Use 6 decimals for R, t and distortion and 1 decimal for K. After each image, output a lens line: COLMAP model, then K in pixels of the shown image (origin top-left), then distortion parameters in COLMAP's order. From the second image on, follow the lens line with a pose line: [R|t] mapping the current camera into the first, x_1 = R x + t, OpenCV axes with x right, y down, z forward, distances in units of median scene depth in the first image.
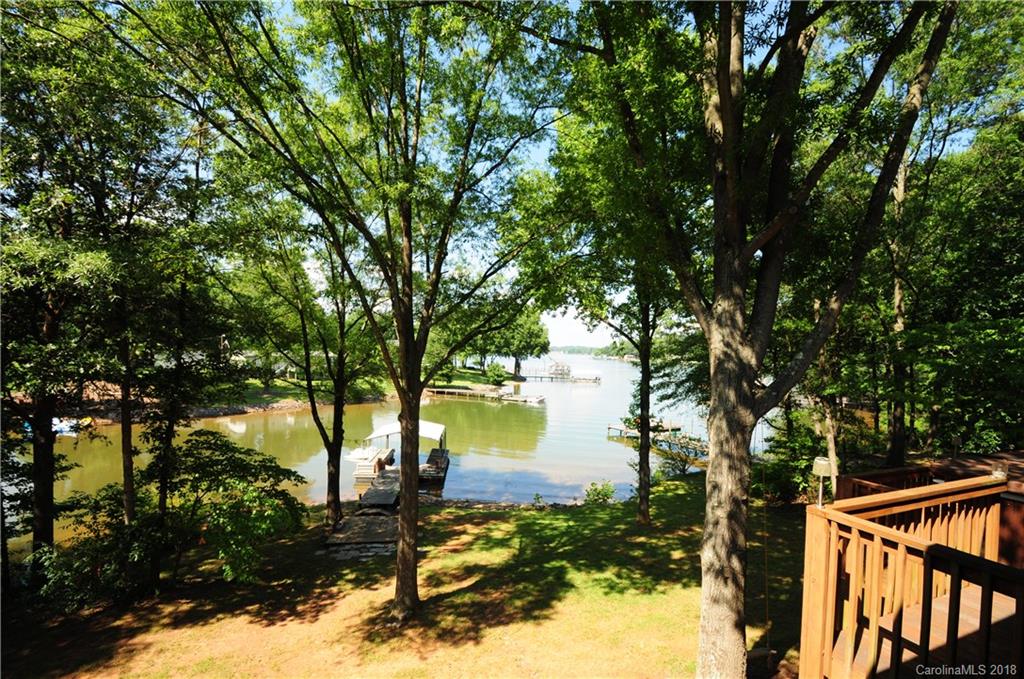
lens RADIAL K [[449.4, 0, 501.7], [0, 449.4, 354.9], [0, 0, 1]] dist [0.012593, -0.014148]
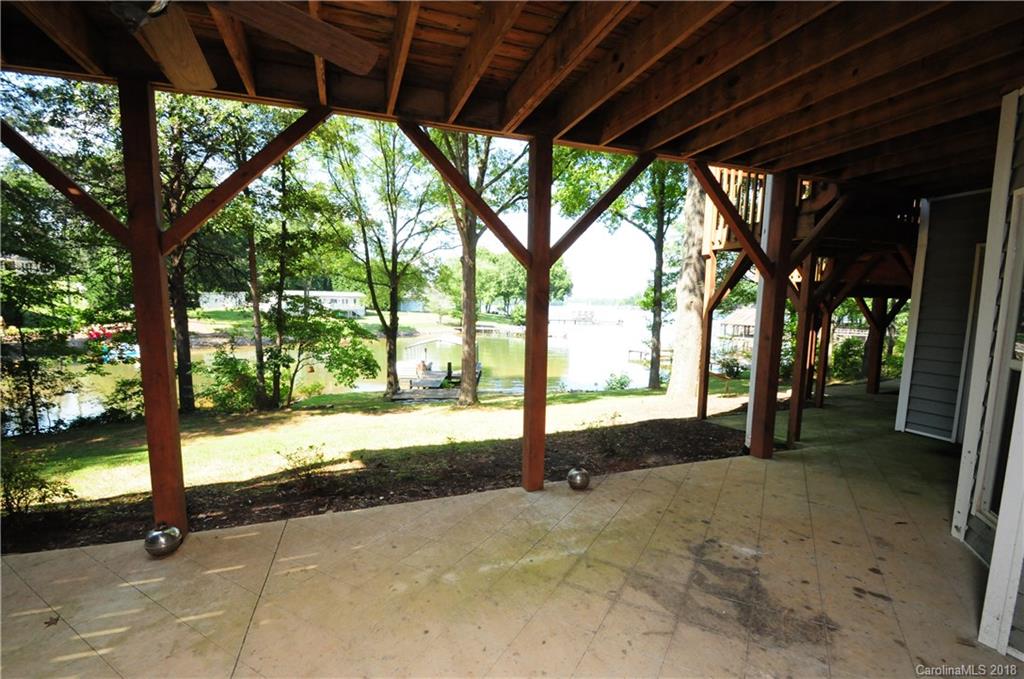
lens RADIAL K [[449.4, 0, 501.7], [0, 449.4, 354.9], [0, 0, 1]] dist [0.012593, -0.014148]
pose [[0.998702, -0.006888, -0.050470, -0.024130], [0.012142, 0.994445, 0.104557, 0.155416], [0.049469, -0.105035, 0.993237, -0.180889]]
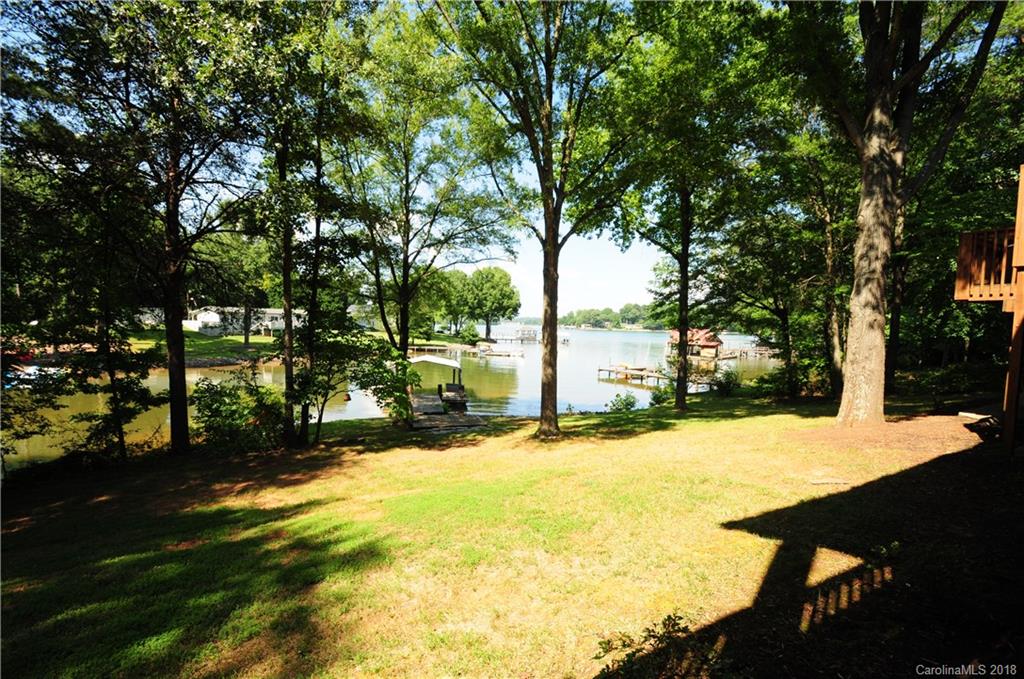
lens RADIAL K [[449.4, 0, 501.7], [0, 449.4, 354.9], [0, 0, 1]] dist [0.012593, -0.014148]
pose [[0.995210, -0.014186, 0.096725, -0.256477], [0.008044, 0.997943, 0.063602, 0.155188], [-0.097428, -0.062519, 0.993277, -0.091957]]
